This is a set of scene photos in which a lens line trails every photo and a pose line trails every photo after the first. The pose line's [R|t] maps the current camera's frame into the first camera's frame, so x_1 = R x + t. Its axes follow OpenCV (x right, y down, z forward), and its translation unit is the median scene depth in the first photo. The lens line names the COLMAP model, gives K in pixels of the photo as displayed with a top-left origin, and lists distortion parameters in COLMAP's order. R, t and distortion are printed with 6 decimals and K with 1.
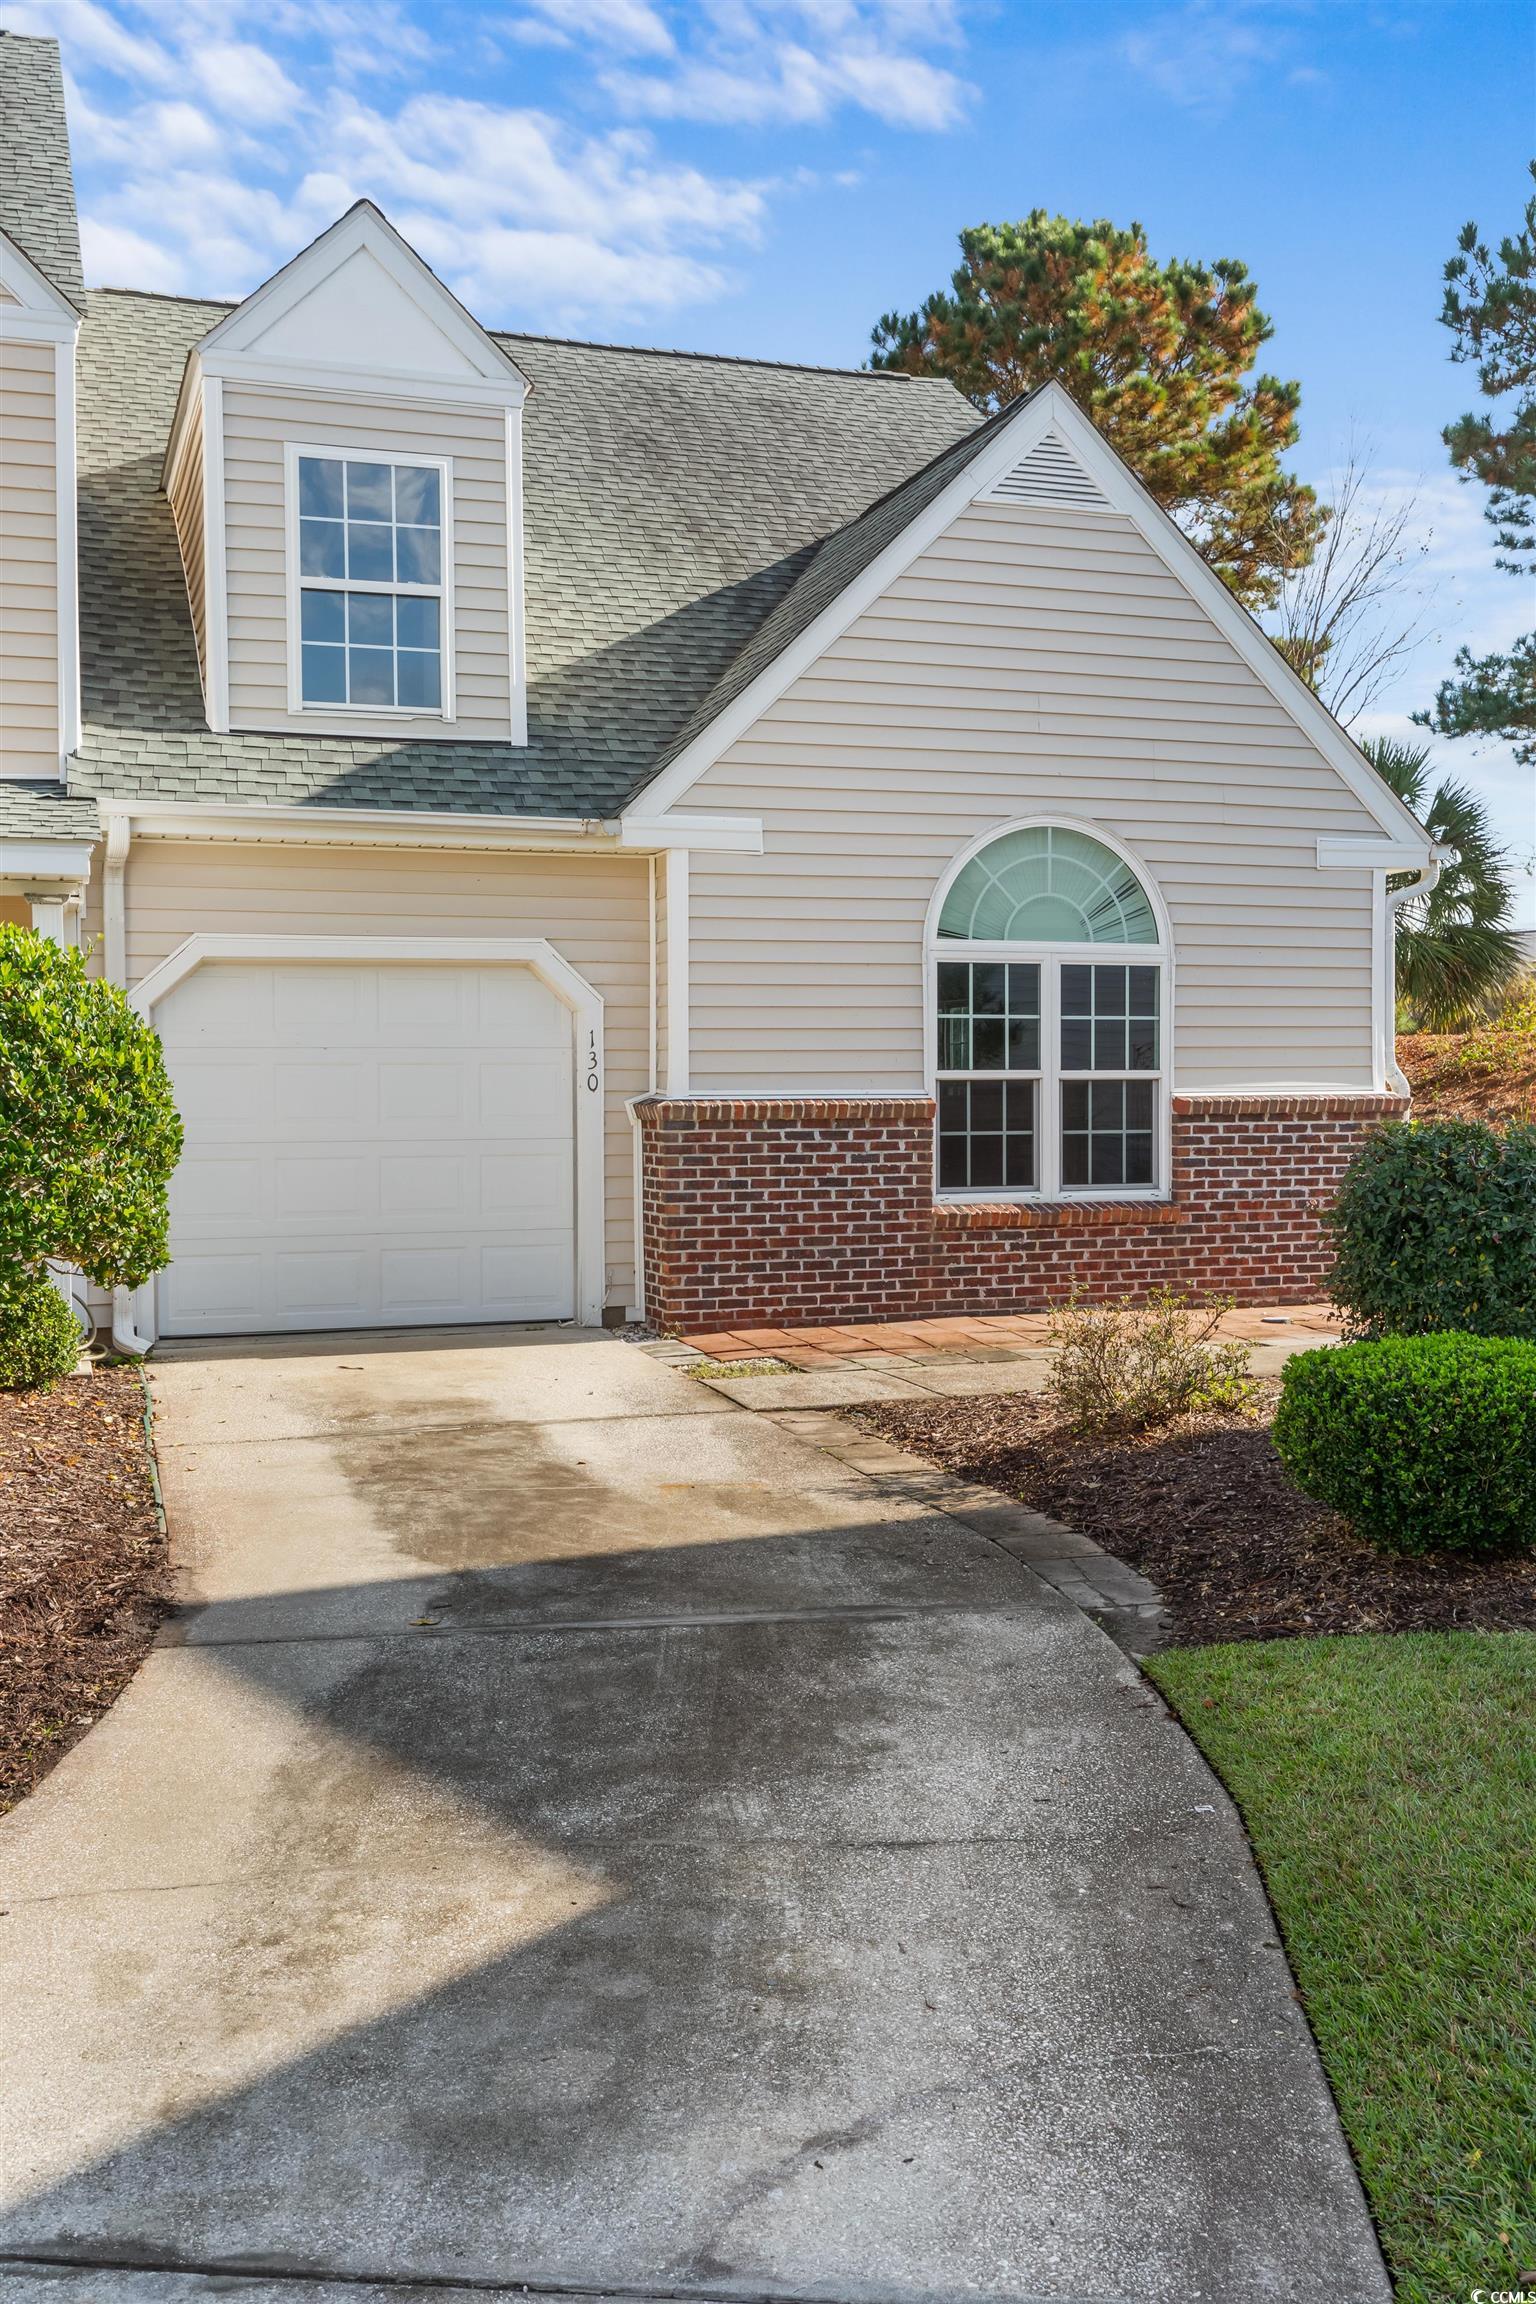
lens RADIAL K [[2112.8, 0, 748.4], [0, 2112.8, 1147.3], [0, 0, 1]] dist [0.024163, 0.002802]
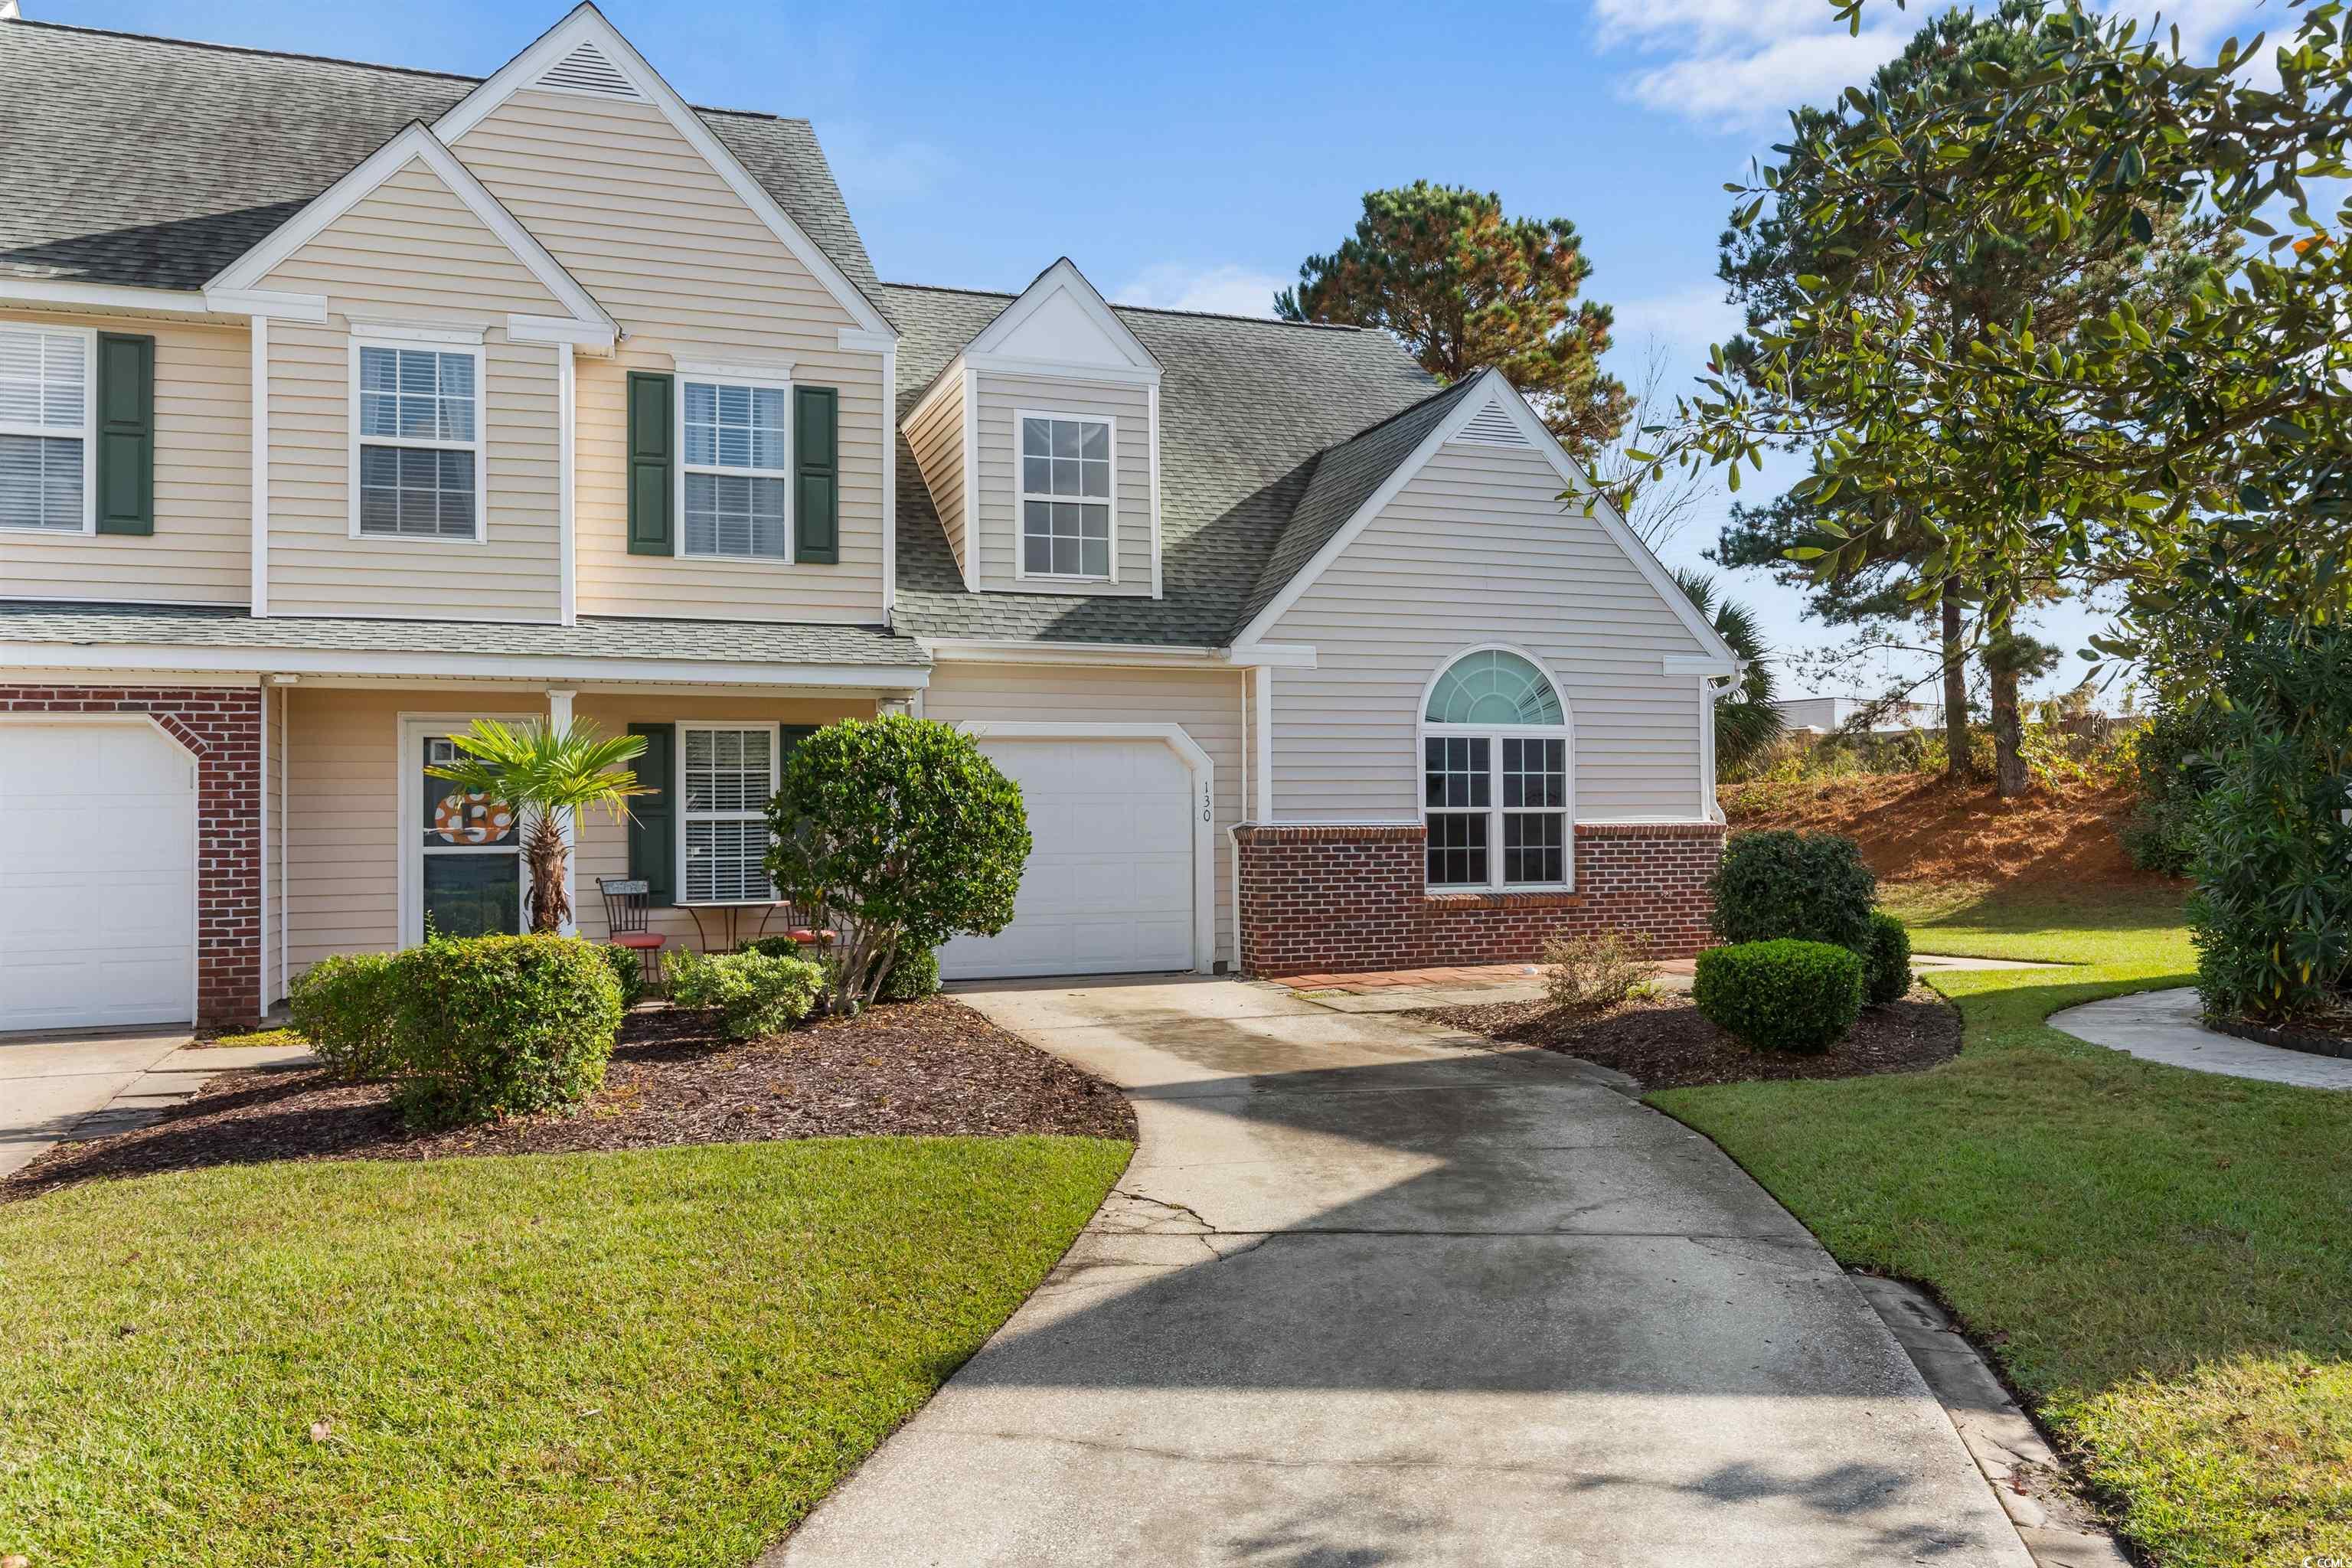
lens RADIAL K [[1773.6, 0, 1196.3], [0, 1773.6, 789.4], [0, 0, 1]] dist [0.033418, -0.002211]
pose [[0.999317, -0.002436, 0.036873, -0.123952], [0.004318, 0.998687, -0.051049, 0.015761], [-0.036700, 0.051173, 0.998015, -0.284210]]
